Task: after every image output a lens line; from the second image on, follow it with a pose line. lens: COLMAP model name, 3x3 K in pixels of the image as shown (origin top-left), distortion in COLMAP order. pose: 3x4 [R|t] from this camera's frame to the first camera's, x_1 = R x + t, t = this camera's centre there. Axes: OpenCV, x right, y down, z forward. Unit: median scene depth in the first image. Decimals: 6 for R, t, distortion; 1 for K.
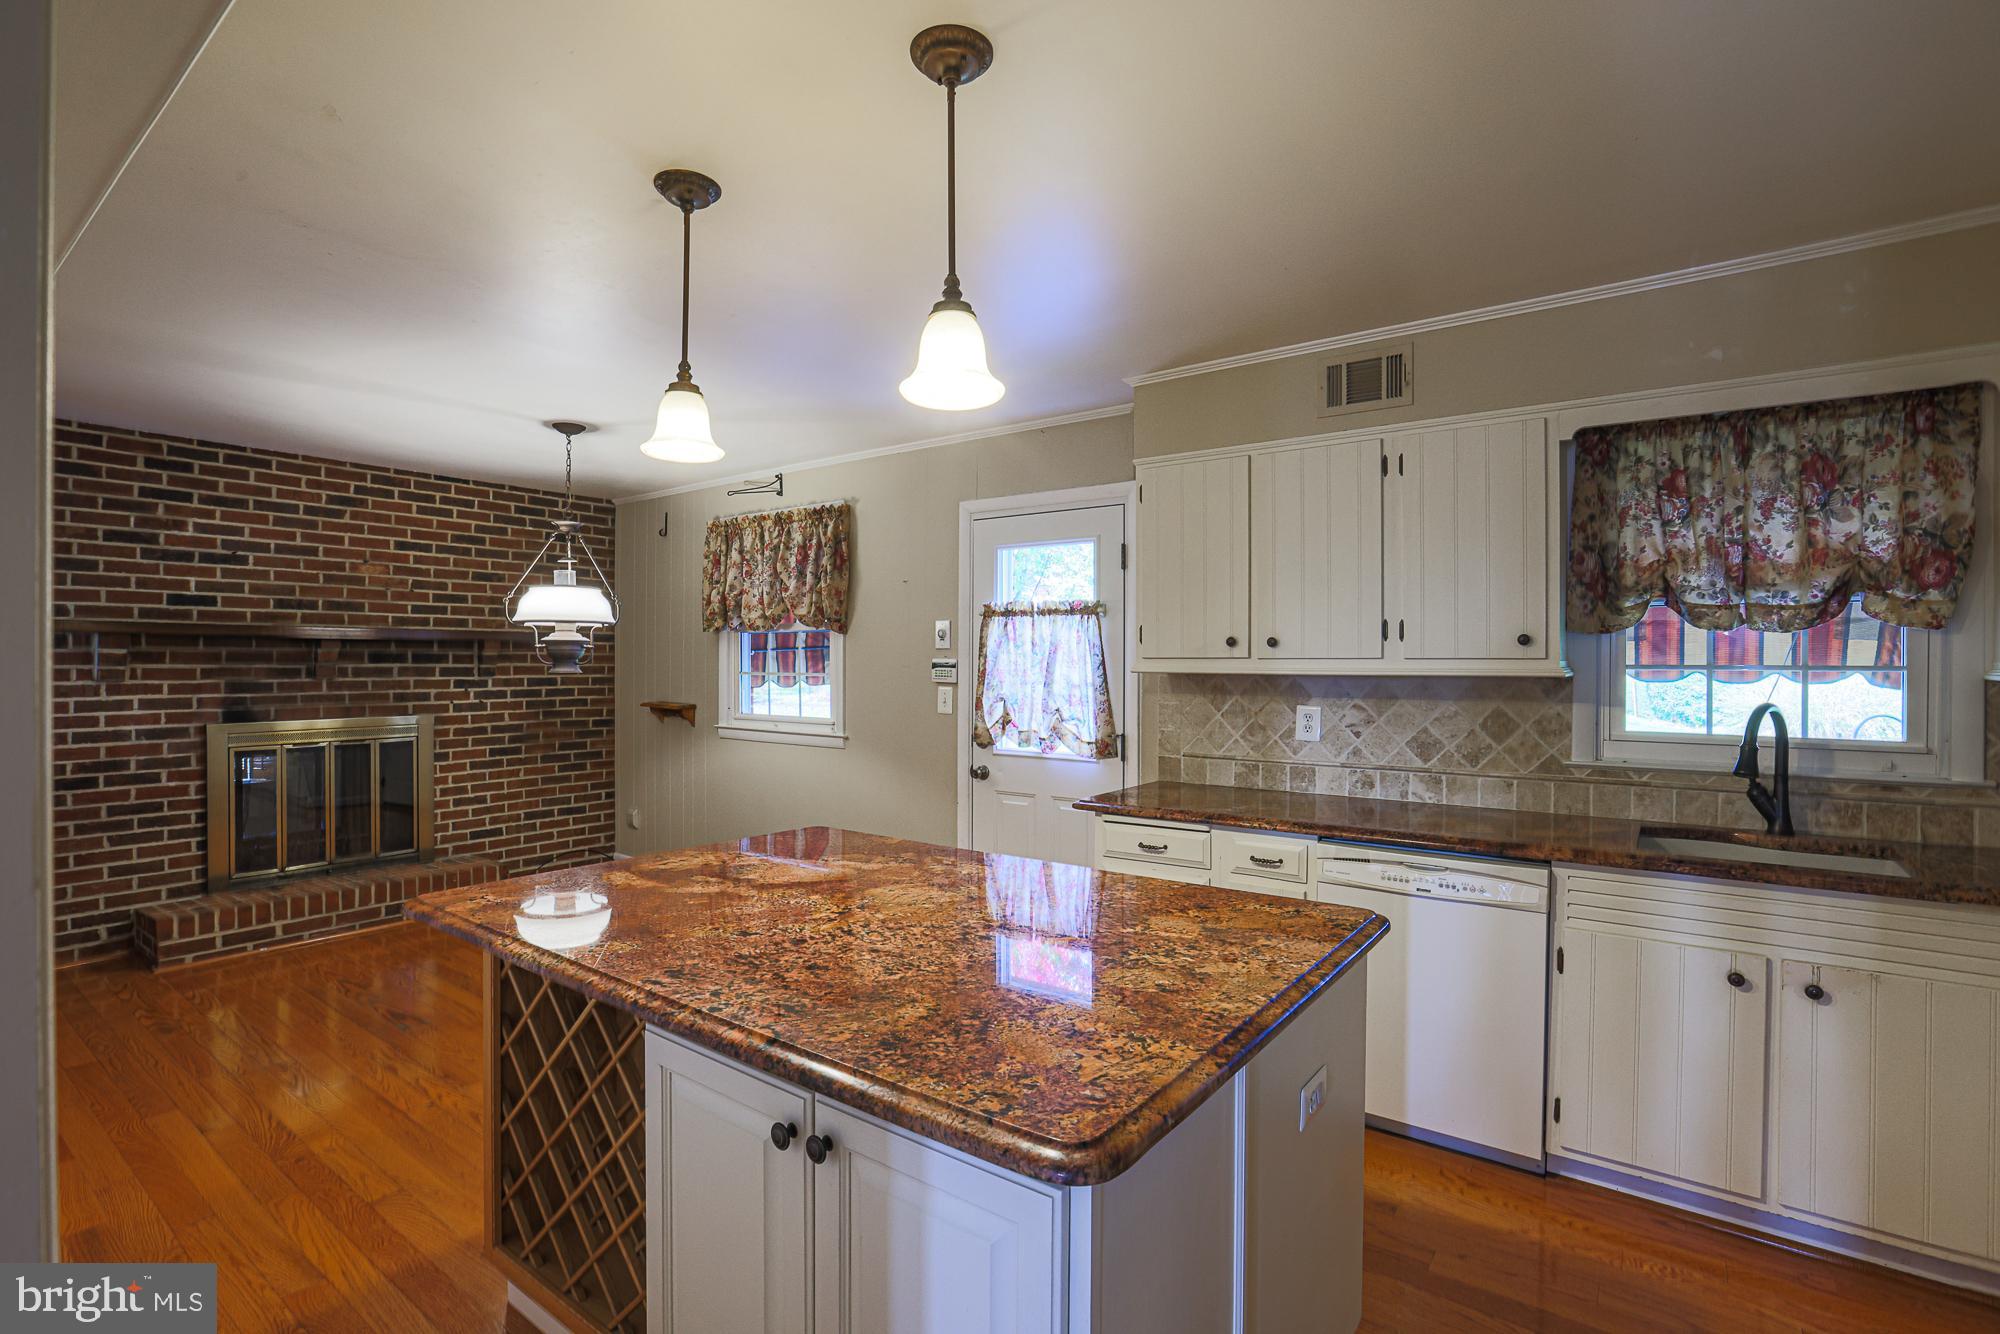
lens RADIAL K [[931.5, 0, 974.3], [0, 931.5, 664.0], [0, 0, 1]] dist [-0.047131, 0.017016]
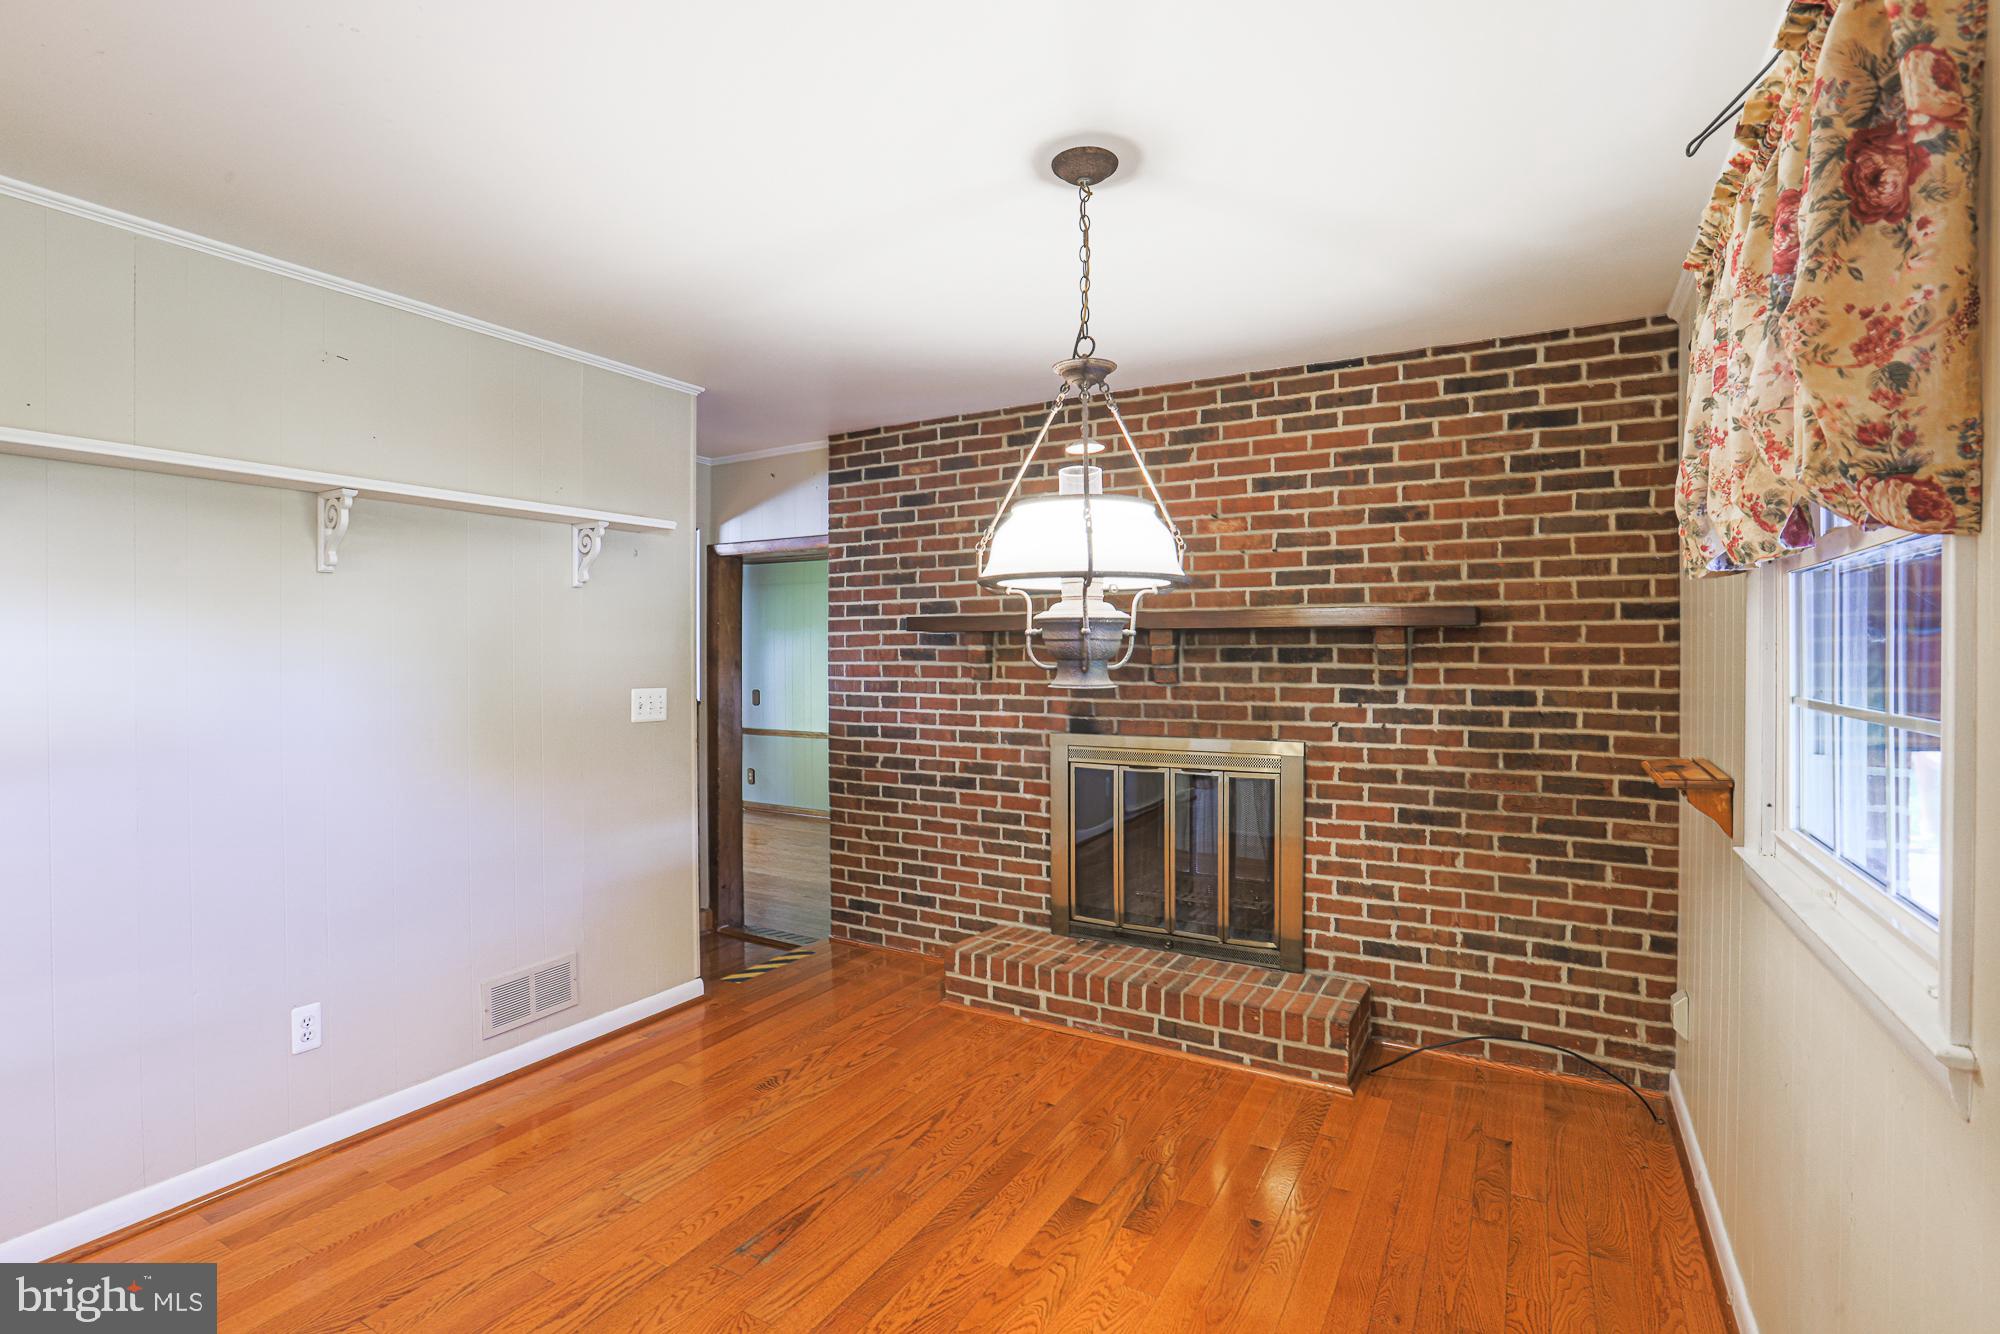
lens RADIAL K [[931.5, 0, 1017.8], [0, 931.5, 659.7], [0, 0, 1]] dist [-0.047131, 0.017016]
pose [[0.152636, 0.006633, -0.988260, 0.017037], [-0.001804, 0.999978, 0.006433, -0.007453], [0.988281, 0.000801, 0.152644, 0.836477]]
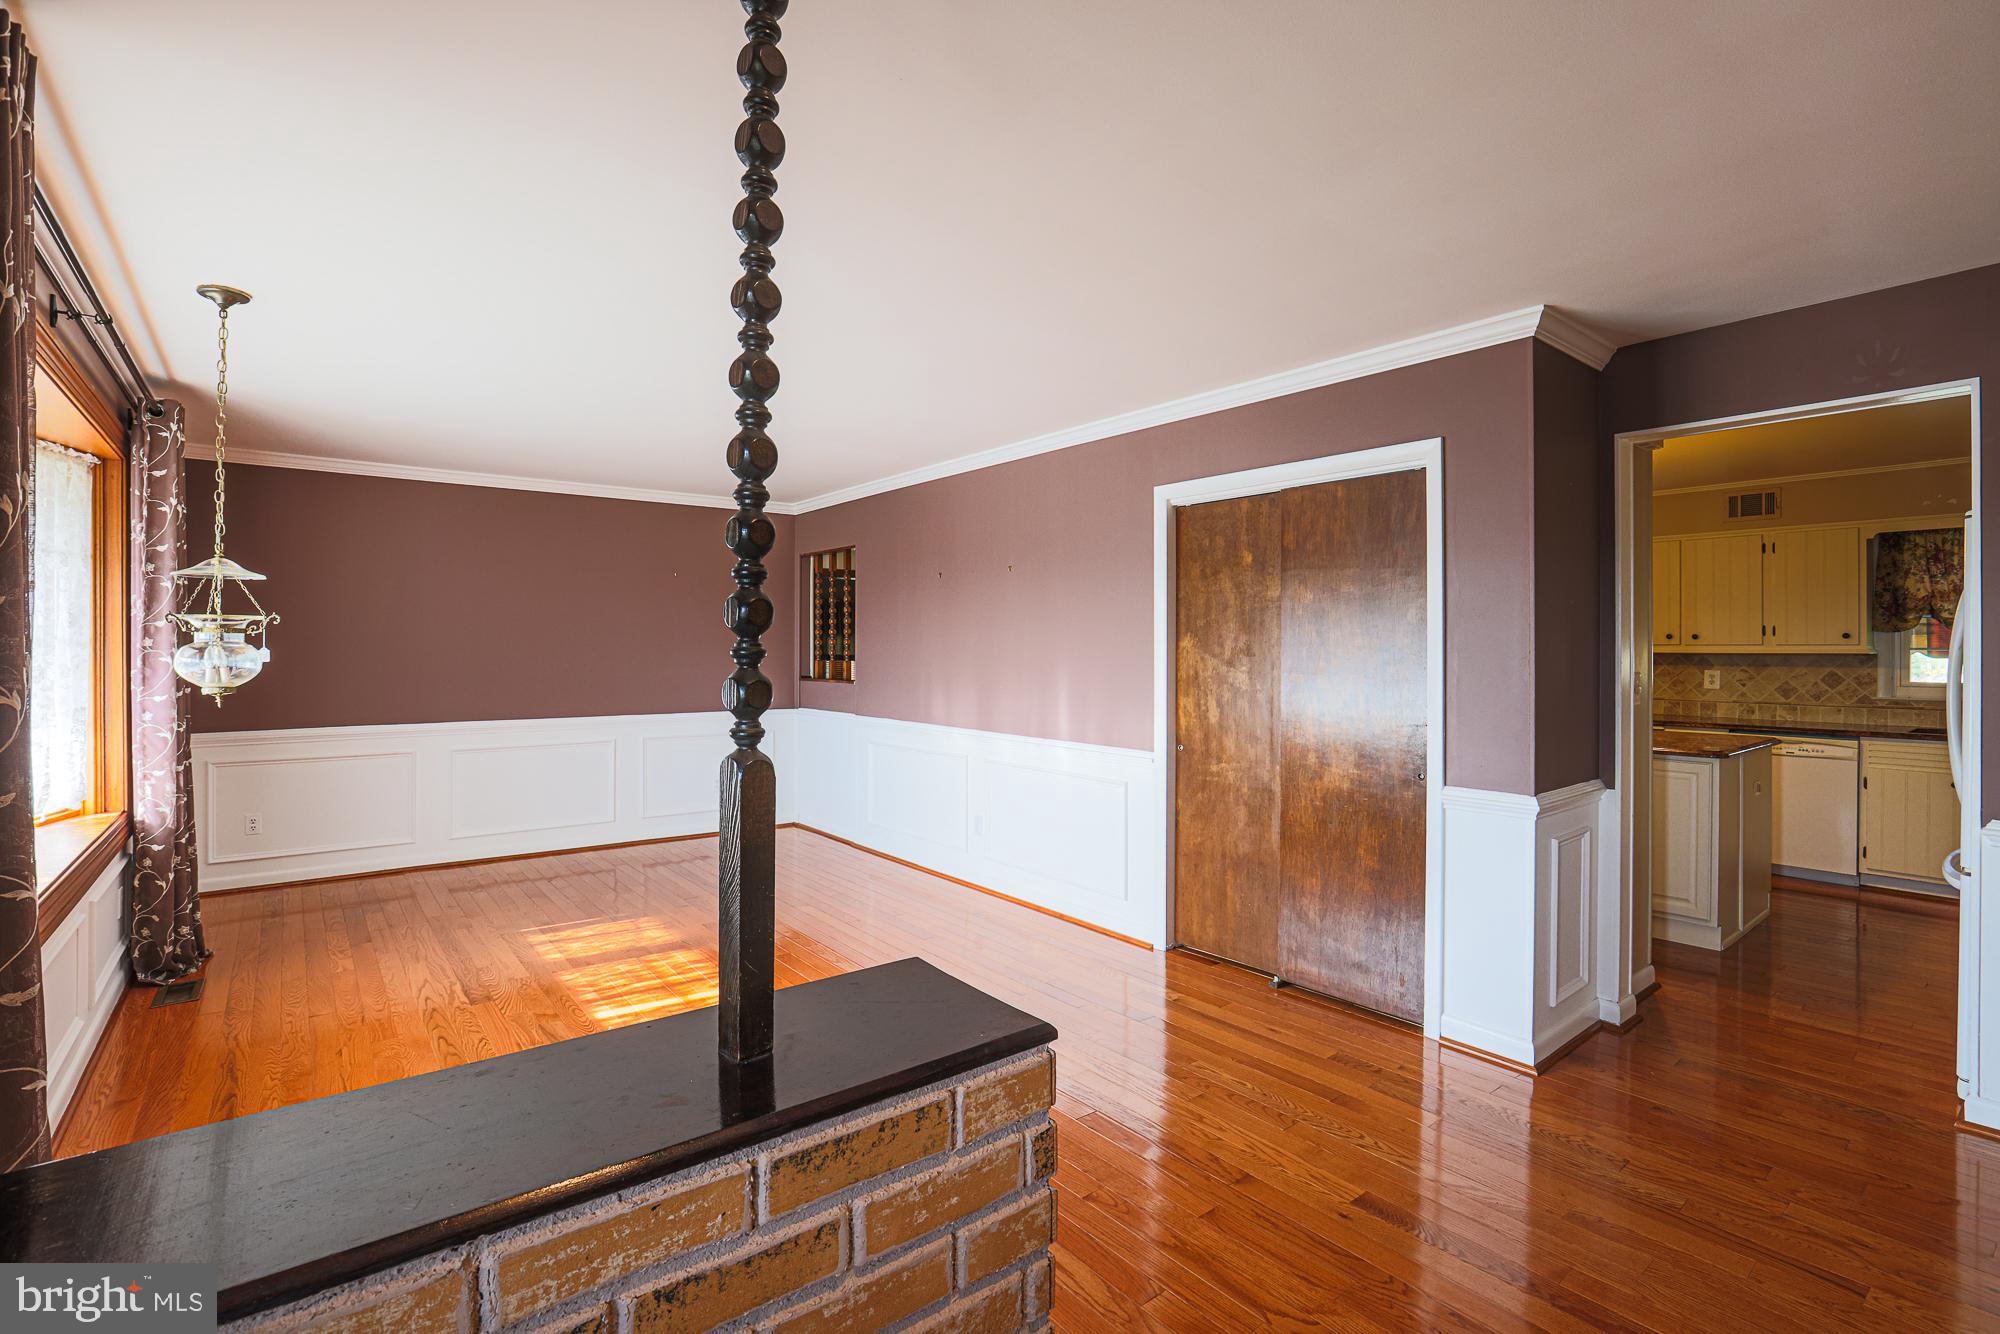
lens RADIAL K [[931.5, 0, 961.6], [0, 931.5, 657.8], [0, 0, 1]] dist [-0.047131, 0.017016]
pose [[0.958844, 0.002542, -0.283923, -0.438134], [-0.000347, 0.999970, 0.007783, 0.004930], [0.283935, -0.007364, 0.958815, -0.911876]]
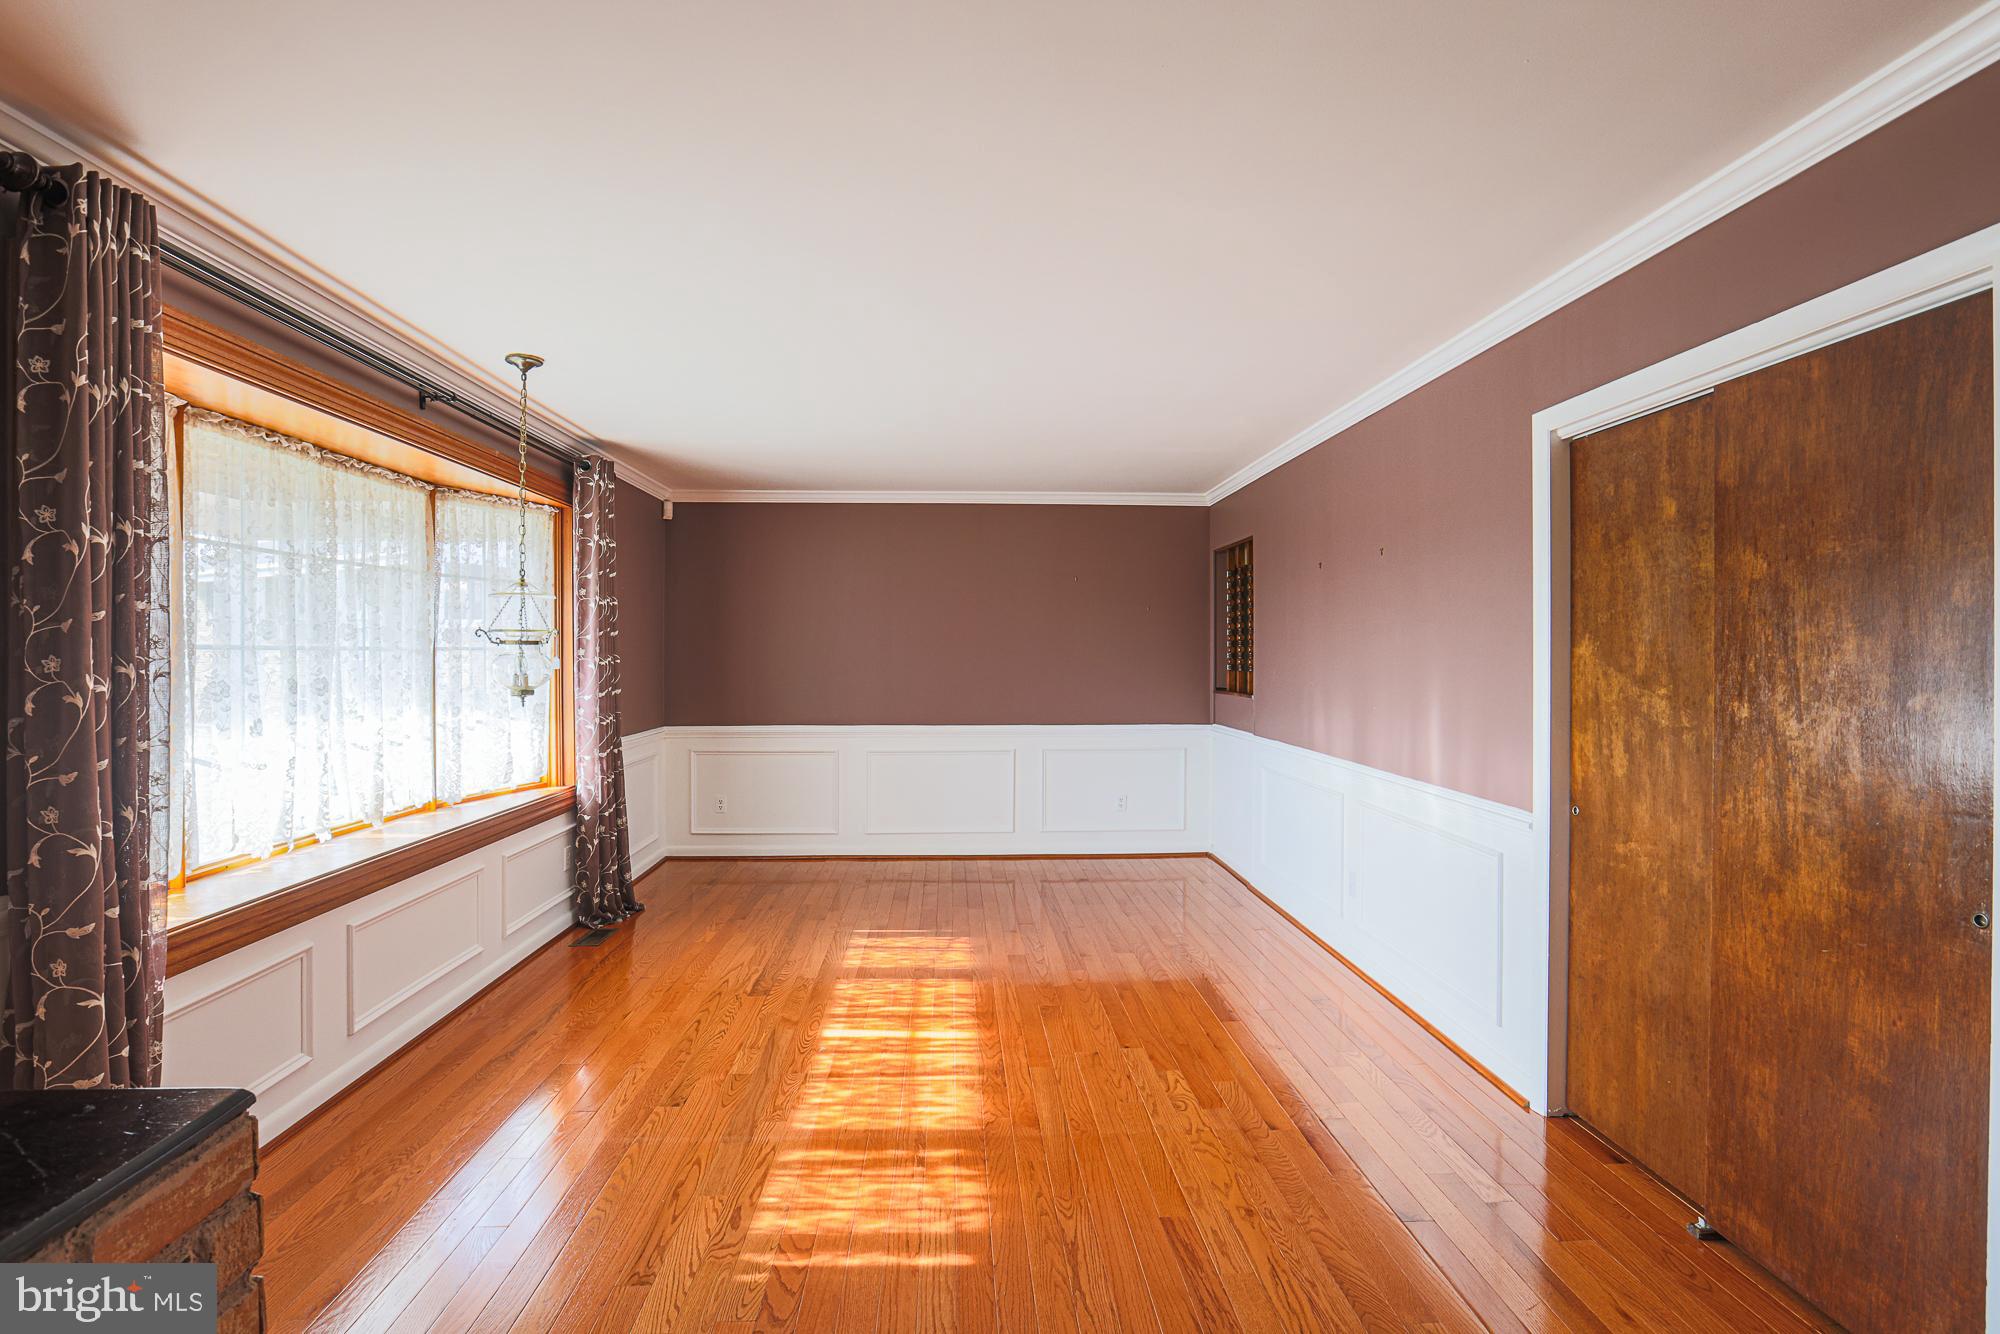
lens RADIAL K [[931.5, 0, 983.0], [0, 931.5, 659.1], [0, 0, 1]] dist [-0.047131, 0.017016]
pose [[0.636343, 0.001421, -0.771405, -0.304175], [-0.001440, 0.999999, 0.000654, 0.003823], [0.771405, 0.000695, 0.636345, -0.680095]]
